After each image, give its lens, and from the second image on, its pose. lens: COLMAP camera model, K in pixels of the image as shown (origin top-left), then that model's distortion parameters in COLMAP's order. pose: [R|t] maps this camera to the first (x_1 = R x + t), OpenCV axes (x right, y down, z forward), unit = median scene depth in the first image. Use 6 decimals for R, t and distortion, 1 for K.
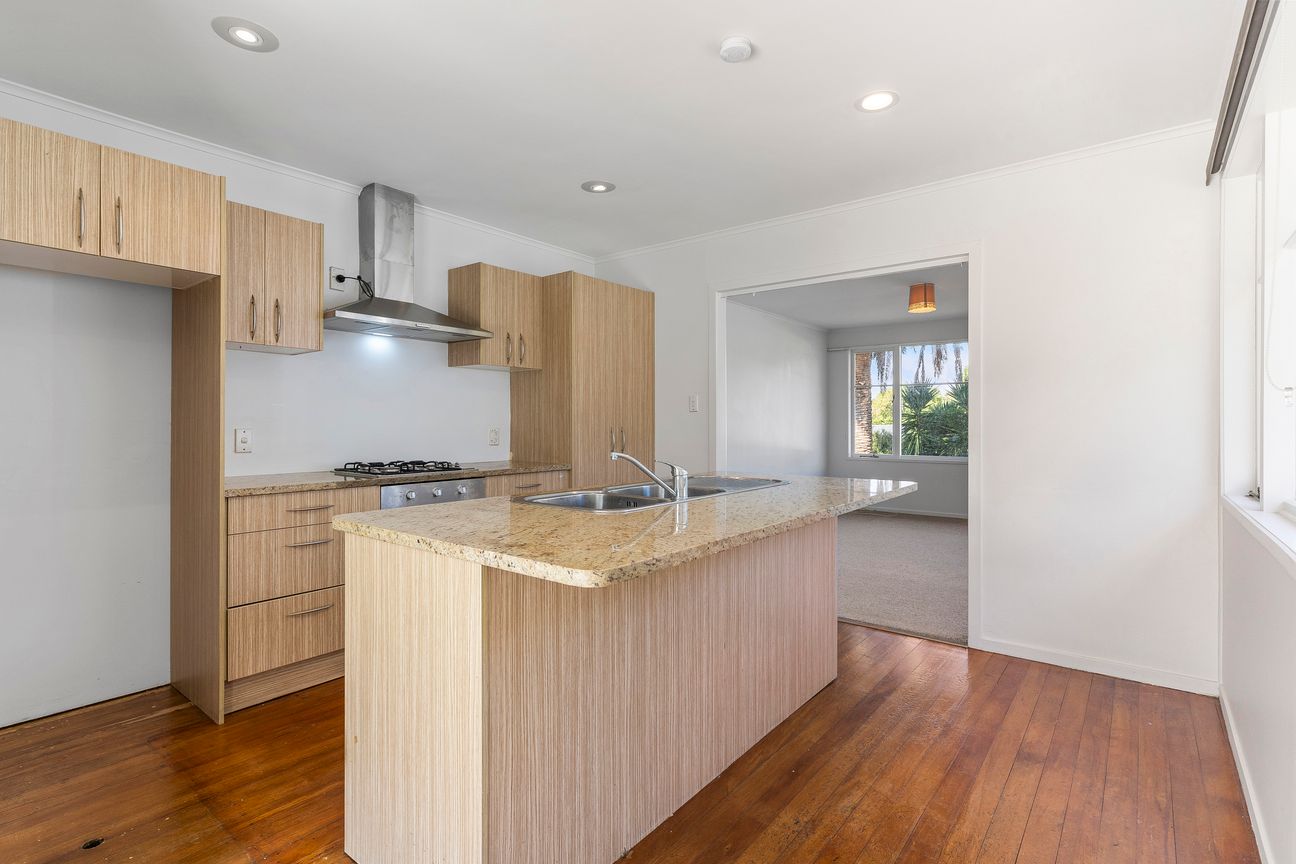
lens RADIAL K [[622.4, 0, 648.0], [0, 622.4, 432.0], [0, 0, 1]] dist [-0.002141, -0.000654]
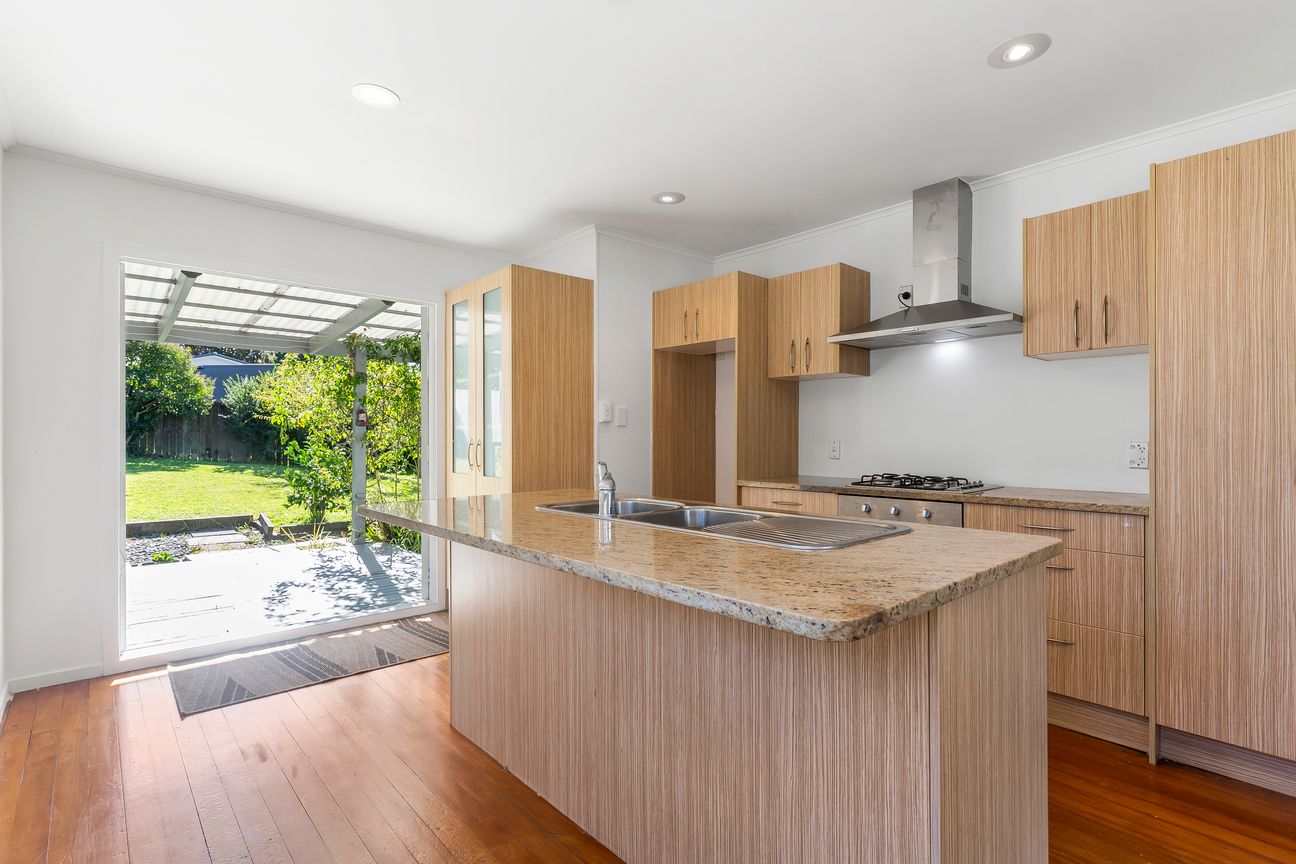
lens RADIAL K [[622.4, 0, 648.0], [0, 622.4, 432.0], [0, 0, 1]] dist [-0.002141, -0.000654]
pose [[-0.161494, -0.006650, -0.986851, 0.653610], [-0.009186, 0.999944, -0.005235, -0.010463], [0.986831, 0.008220, -0.161546, 0.817619]]
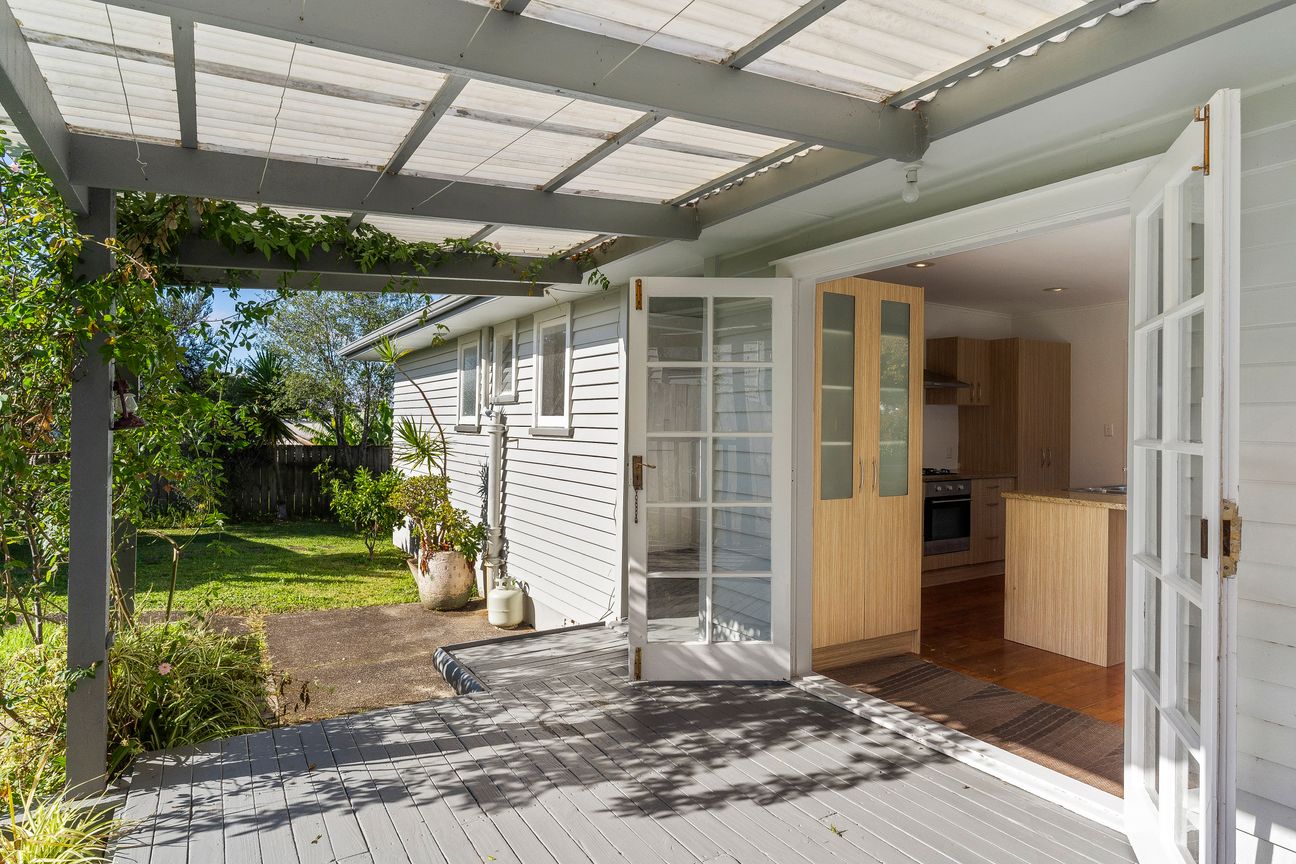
lens RADIAL K [[718.1, 0, 648.0], [0, 718.1, 432.0], [0, 0, 1]] dist [-0.001956, -0.000298]
pose [[0.942269, 0.011155, -0.334671, -0.472731], [-0.012559, 0.999919, -0.002034, -0.034179], [0.334621, 0.006120, 0.942333, -1.071574]]
